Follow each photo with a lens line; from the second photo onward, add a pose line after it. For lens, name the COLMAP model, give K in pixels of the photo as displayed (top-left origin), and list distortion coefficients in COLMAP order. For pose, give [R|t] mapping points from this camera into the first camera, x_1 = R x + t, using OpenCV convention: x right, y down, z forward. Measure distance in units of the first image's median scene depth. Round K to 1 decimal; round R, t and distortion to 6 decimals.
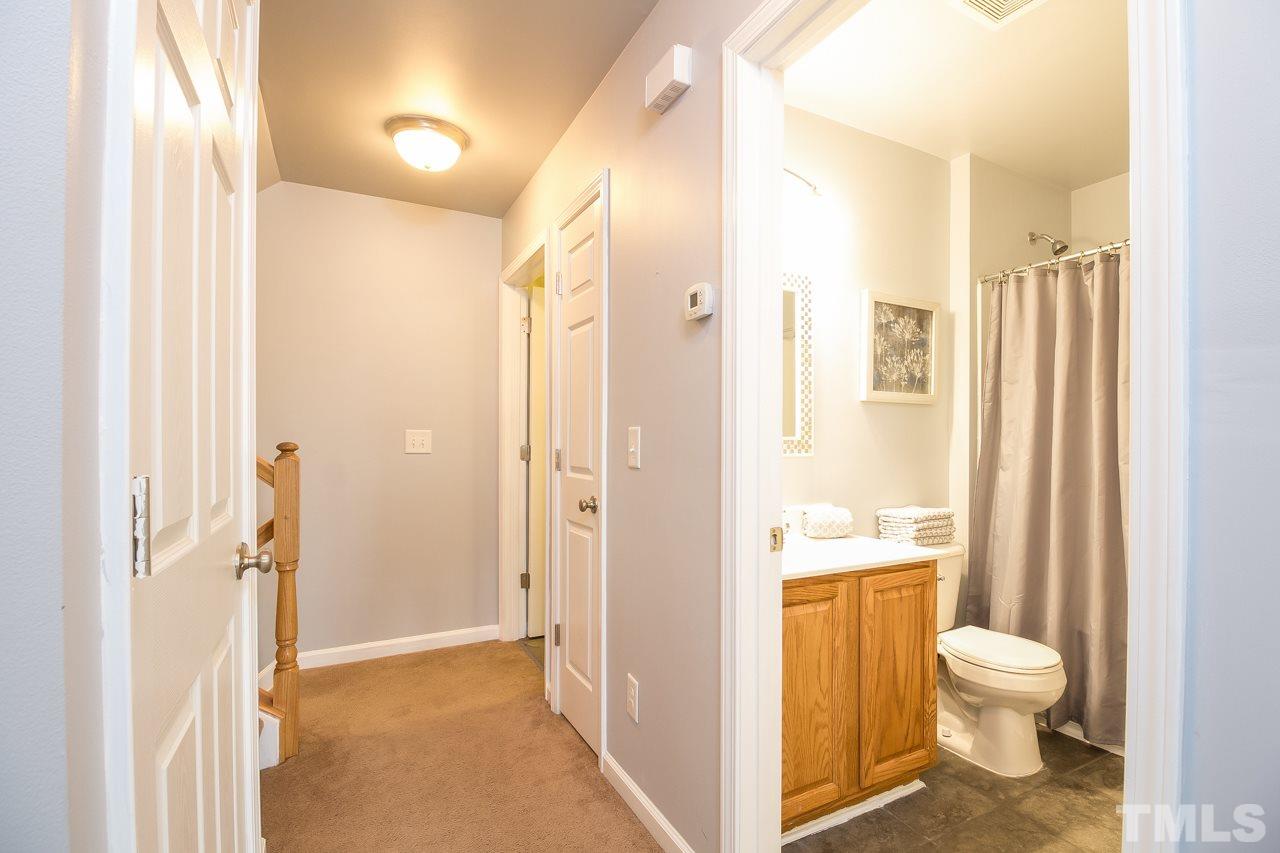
lens RADIAL K [[630.6, 0, 708.9], [0, 630.6, 444.0], [0, 0, 1]] dist [-0.001028, -0.009280]
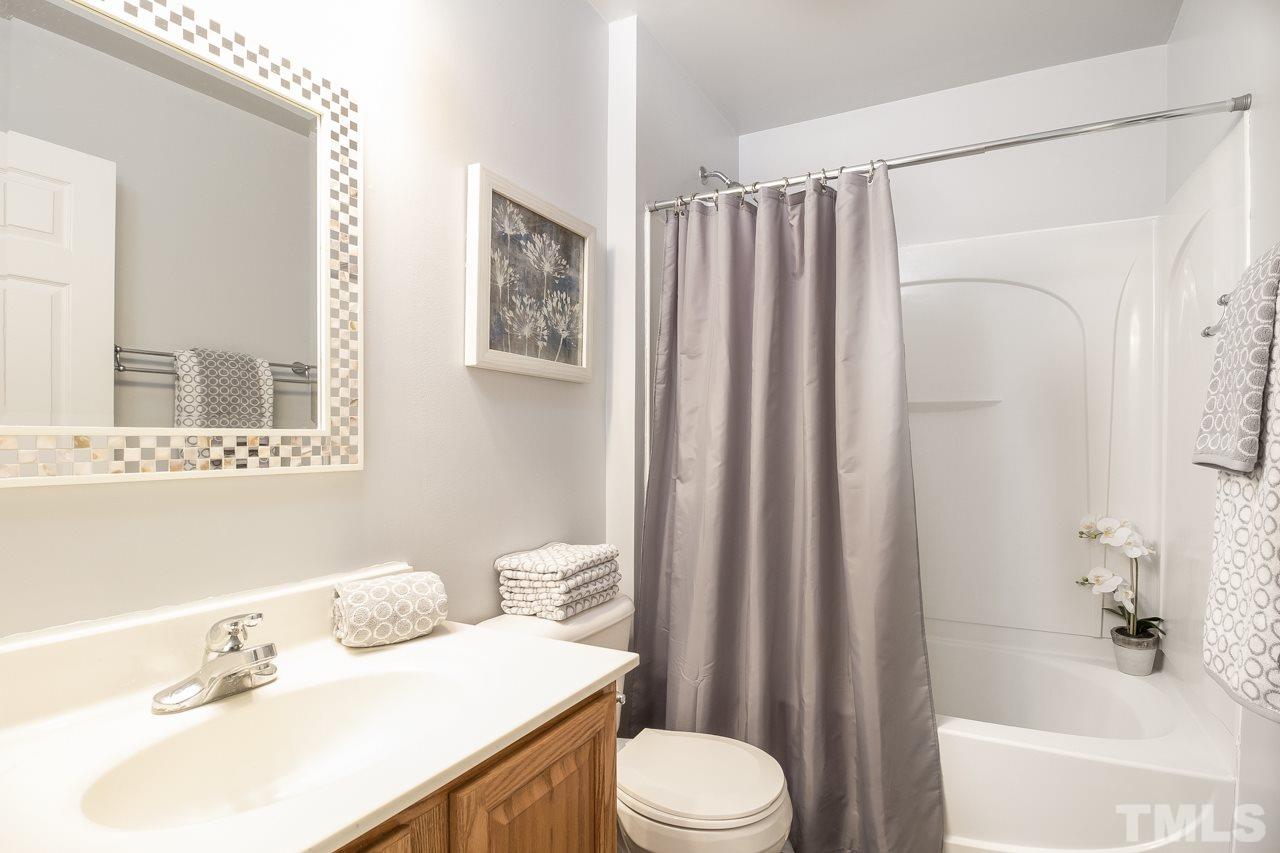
lens RADIAL K [[630.6, 0, 708.9], [0, 630.6, 444.0], [0, 0, 1]] dist [-0.001028, -0.009280]
pose [[0.834228, -0.000810, 0.551419, 0.112669], [-0.001746, 0.999990, 0.004110, -0.002677], [-0.551417, -0.004391, 0.834218, 0.418929]]
